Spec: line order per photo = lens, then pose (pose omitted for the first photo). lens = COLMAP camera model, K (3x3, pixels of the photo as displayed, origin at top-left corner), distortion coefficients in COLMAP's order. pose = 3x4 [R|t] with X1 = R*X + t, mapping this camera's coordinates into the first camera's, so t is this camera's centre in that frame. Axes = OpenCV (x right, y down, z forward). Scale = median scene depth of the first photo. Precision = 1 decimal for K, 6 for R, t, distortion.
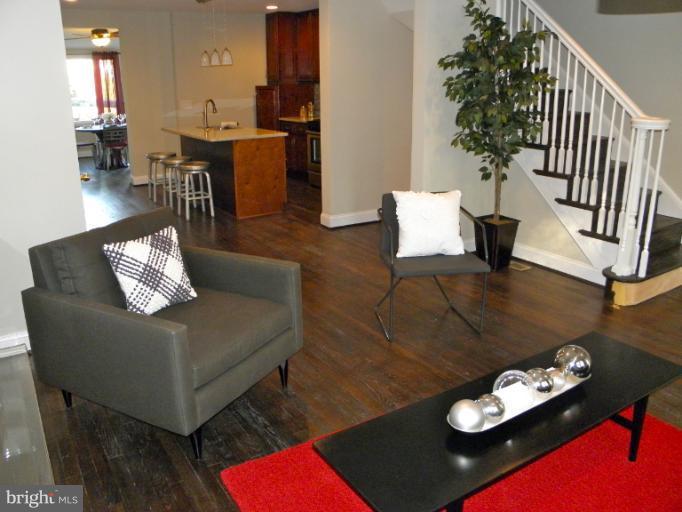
lens RADIAL K [[574.3, 0, 340.0], [0, 574.3, 247.3], [0, 0, 1]] dist [-0.198702, 0.175472]
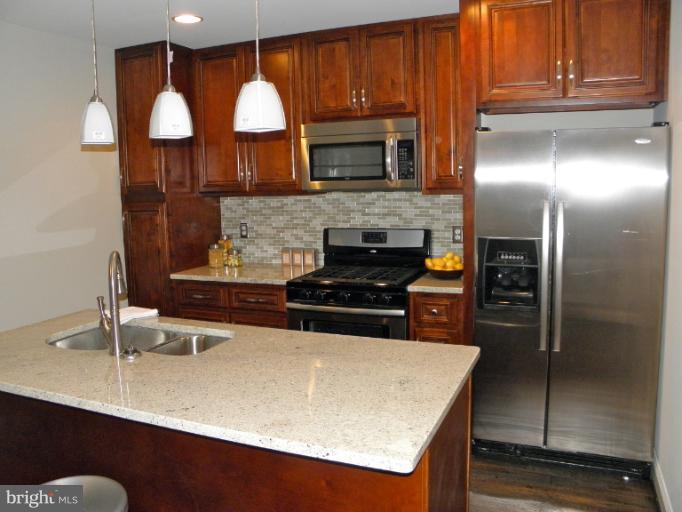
lens RADIAL K [[574.3, 0, 340.0], [0, 574.3, 247.3], [0, 0, 1]] dist [-0.198702, 0.175472]
pose [[0.826416, -0.081409, 0.557144, -0.281475], [0.181733, 0.975101, -0.127085, -0.194266], [-0.532926, 0.206276, 0.820634, 0.648003]]
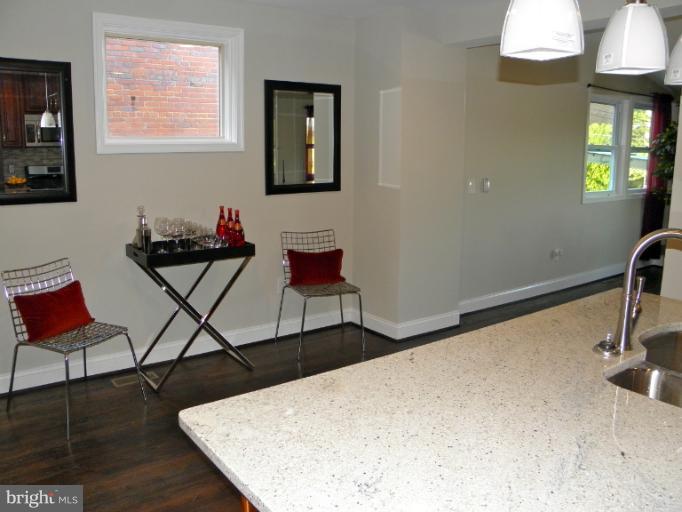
lens RADIAL K [[574.3, 0, 340.0], [0, 574.3, 247.3], [0, 0, 1]] dist [-0.198702, 0.175472]
pose [[0.050273, 0.183458, -0.981741, -0.019008], [-0.290227, 0.943248, 0.161403, -0.238967], [0.955636, 0.276814, 0.100664, 0.799432]]
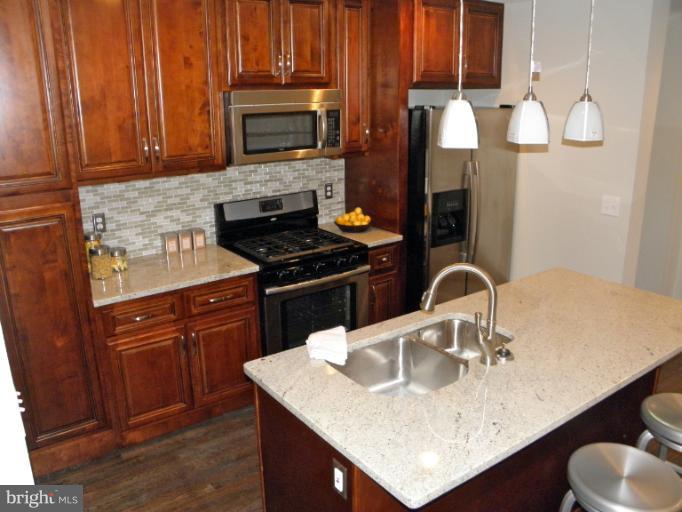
lens RADIAL K [[574.3, 0, 340.0], [0, 574.3, 247.3], [0, 0, 1]] dist [-0.198702, 0.175472]
pose [[-0.049767, -0.260706, 0.964135, -0.469732], [0.301714, 0.916306, 0.263347, -0.342341], [-0.952099, 0.303999, 0.033057, 0.984191]]
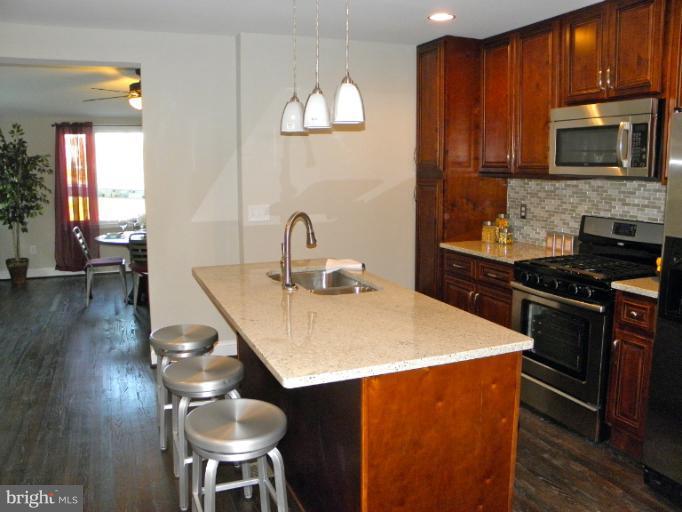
lens RADIAL K [[574.3, 0, 340.0], [0, 574.3, 247.3], [0, 0, 1]] dist [-0.198702, 0.175472]
pose [[0.983620, 0.028273, -0.178025, -0.121154], [-0.054224, 0.988288, -0.142639, -0.170120], [0.171907, 0.149956, 0.973633, 0.568587]]
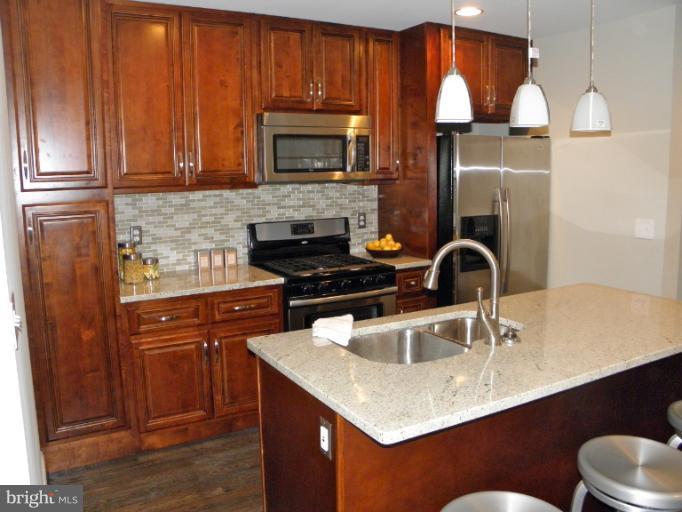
lens RADIAL K [[574.3, 0, 340.0], [0, 574.3, 247.3], [0, 0, 1]] dist [-0.198702, 0.175472]
pose [[0.056710, -0.126772, 0.990309, -0.486136], [0.304122, 0.946960, 0.103807, -0.289669], [-0.950944, 0.295288, 0.092256, 0.972255]]
